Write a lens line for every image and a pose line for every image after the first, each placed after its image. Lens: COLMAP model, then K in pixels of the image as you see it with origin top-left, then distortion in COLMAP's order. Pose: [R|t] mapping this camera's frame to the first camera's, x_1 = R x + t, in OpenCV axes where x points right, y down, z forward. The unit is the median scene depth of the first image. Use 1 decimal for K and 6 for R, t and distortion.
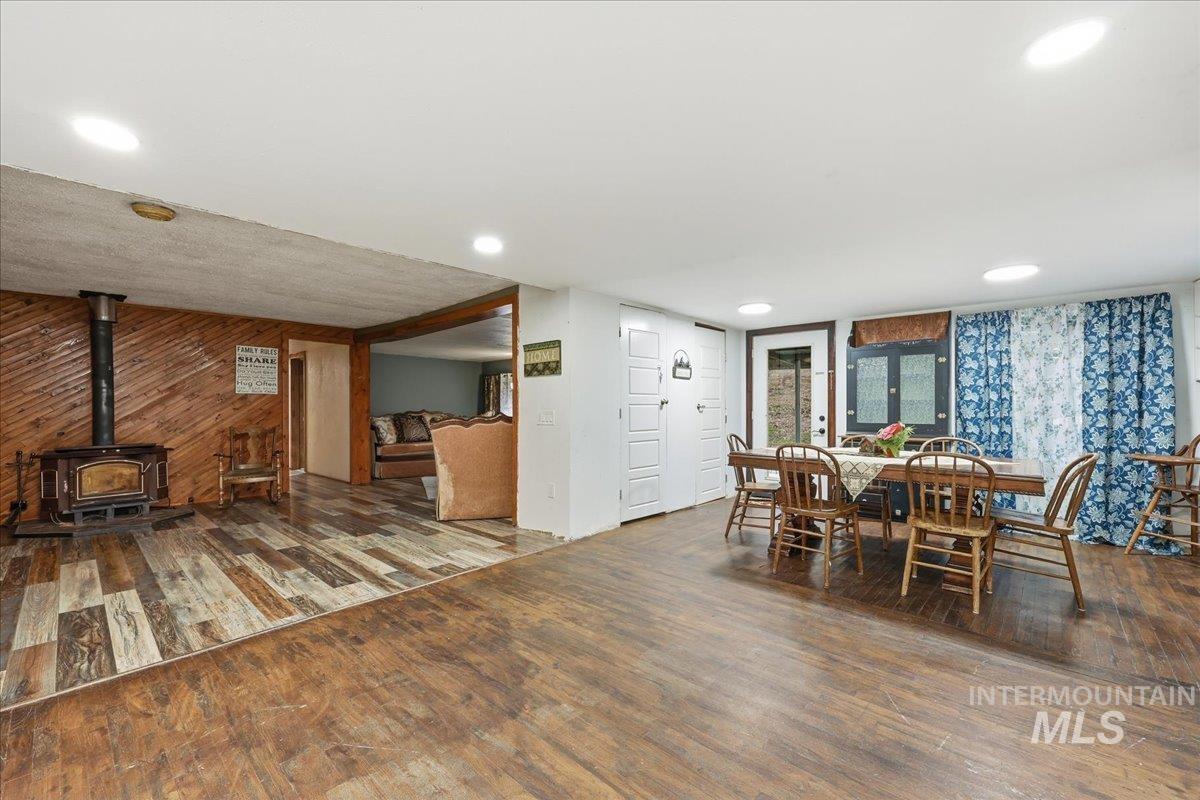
lens RADIAL K [[486.9, 0, 590.1], [0, 486.9, 408.5], [0, 0, 1]] dist [-0.000175, 0.000146]
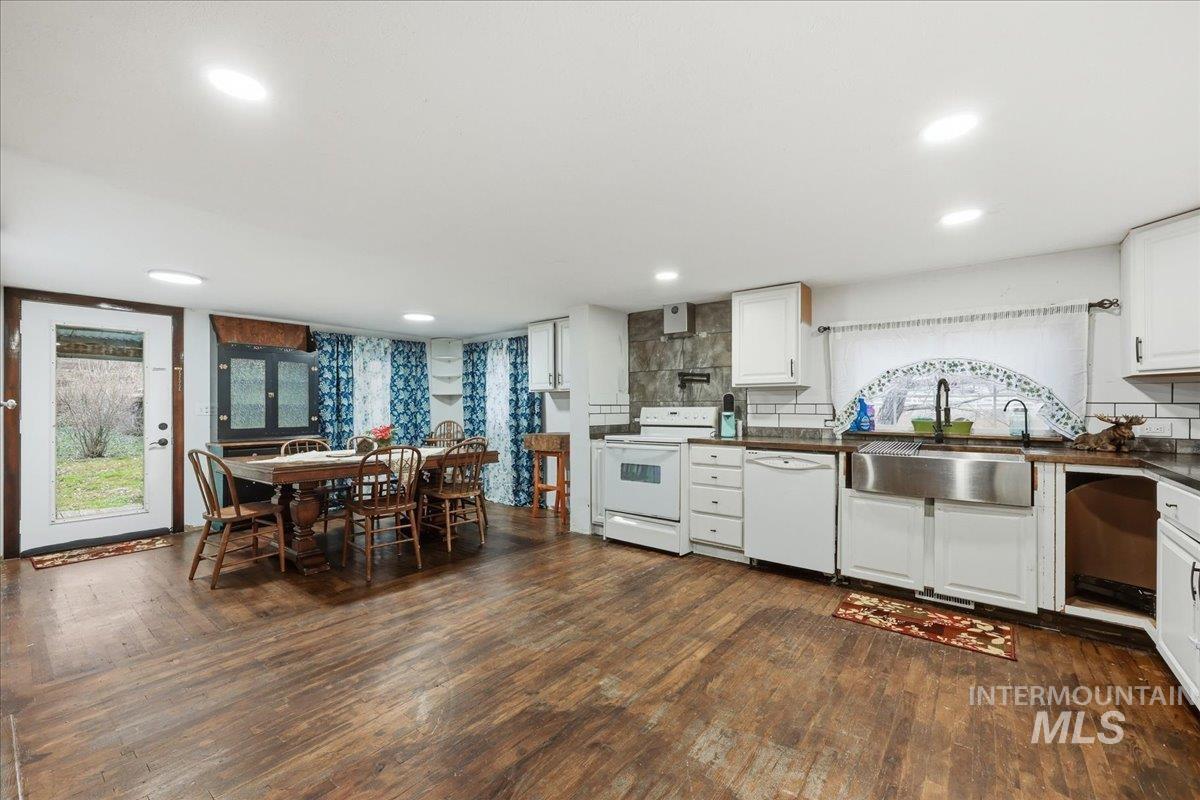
lens RADIAL K [[486.9, 0, 601.6], [0, 486.9, 403.8], [0, 0, 1]] dist [-0.000175, 0.000146]
pose [[-0.076195, 0.007345, 0.997066, -0.456014], [0.007591, 0.999948, -0.006786, -0.006747], [-0.997064, 0.007051, -0.076247, 0.424120]]
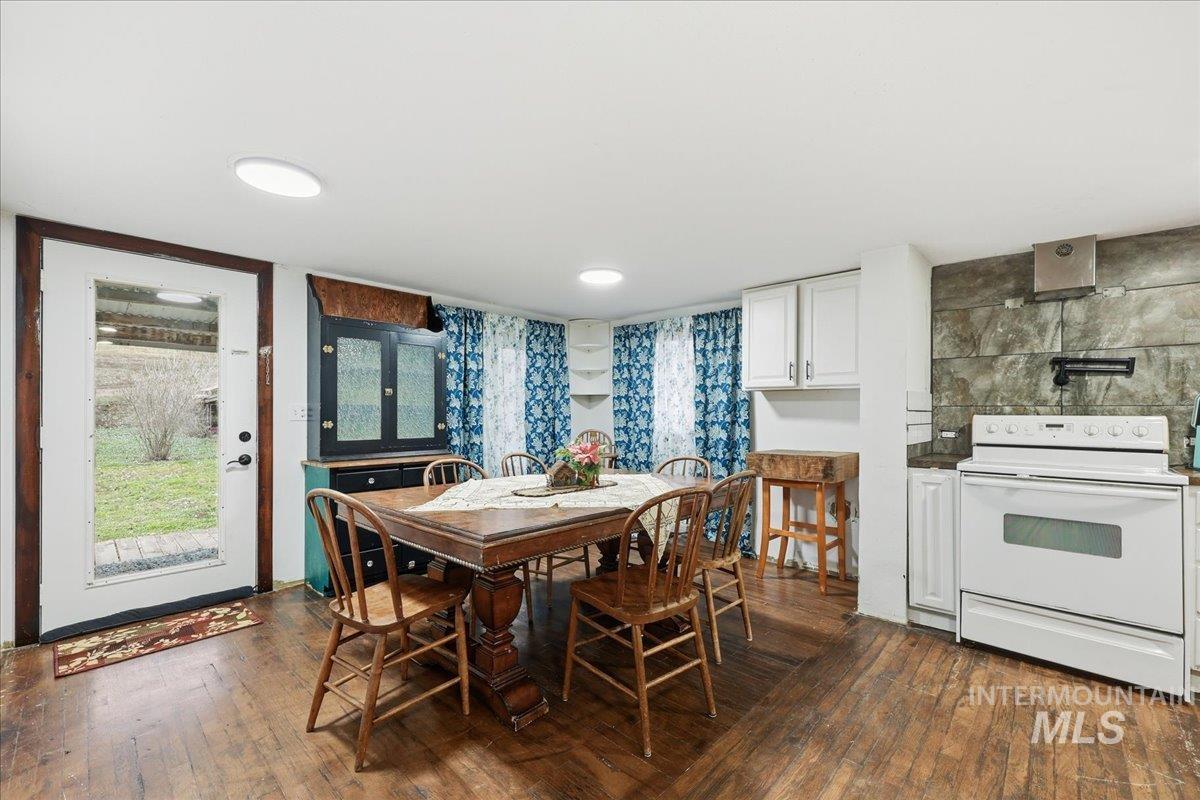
lens RADIAL K [[496.6, 0, 602.0], [0, 496.6, 411.0], [0, 0, 1]] dist [-0.000422, 0.000253]
pose [[0.003188, 0.000540, 0.999995, -0.090829], [-0.001382, 0.999999, -0.000536, -0.009888], [-0.999994, -0.001380, 0.003189, 0.737581]]
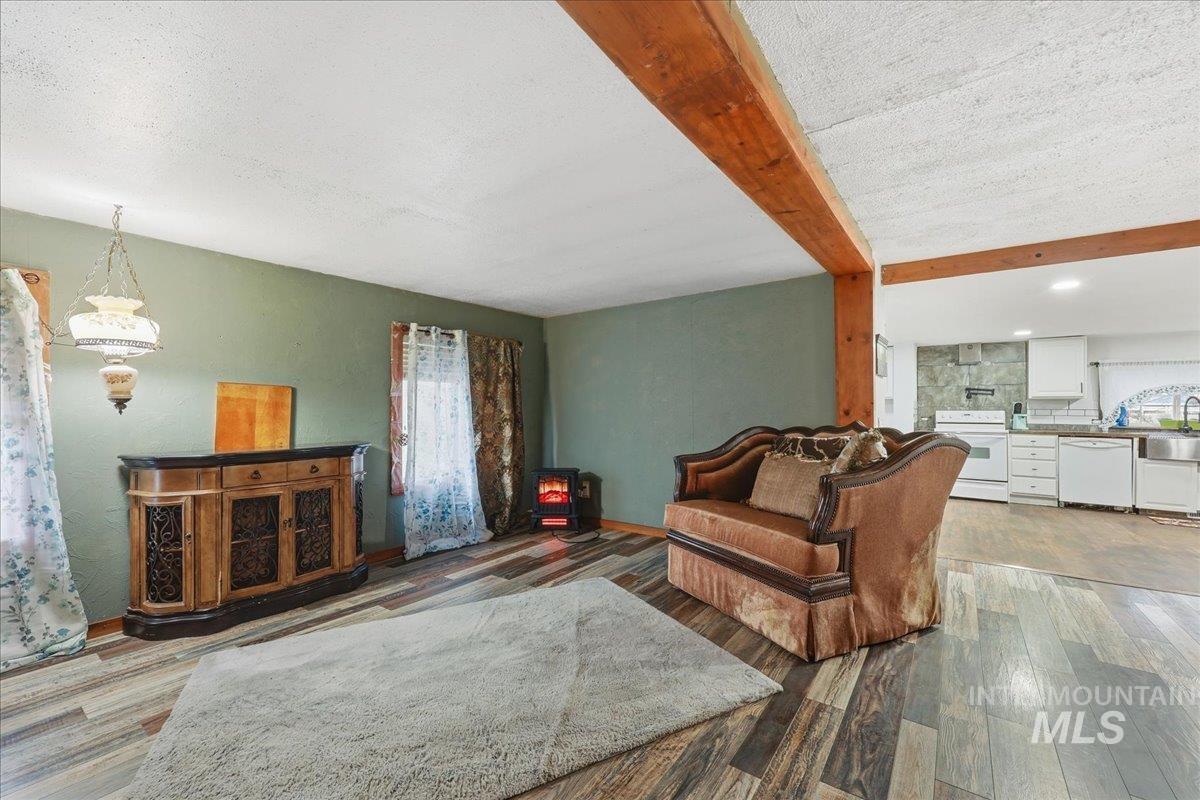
lens RADIAL K [[486.9, 0, 599.8], [0, 486.9, 404.7], [0, 0, 1]] dist [-0.000175, 0.000146]
pose [[-0.119376, 0.008952, 0.992809, -0.828914], [-0.000813, 0.999958, -0.009114, -0.009432], [-0.992849, -0.001895, -0.119364, 1.479981]]
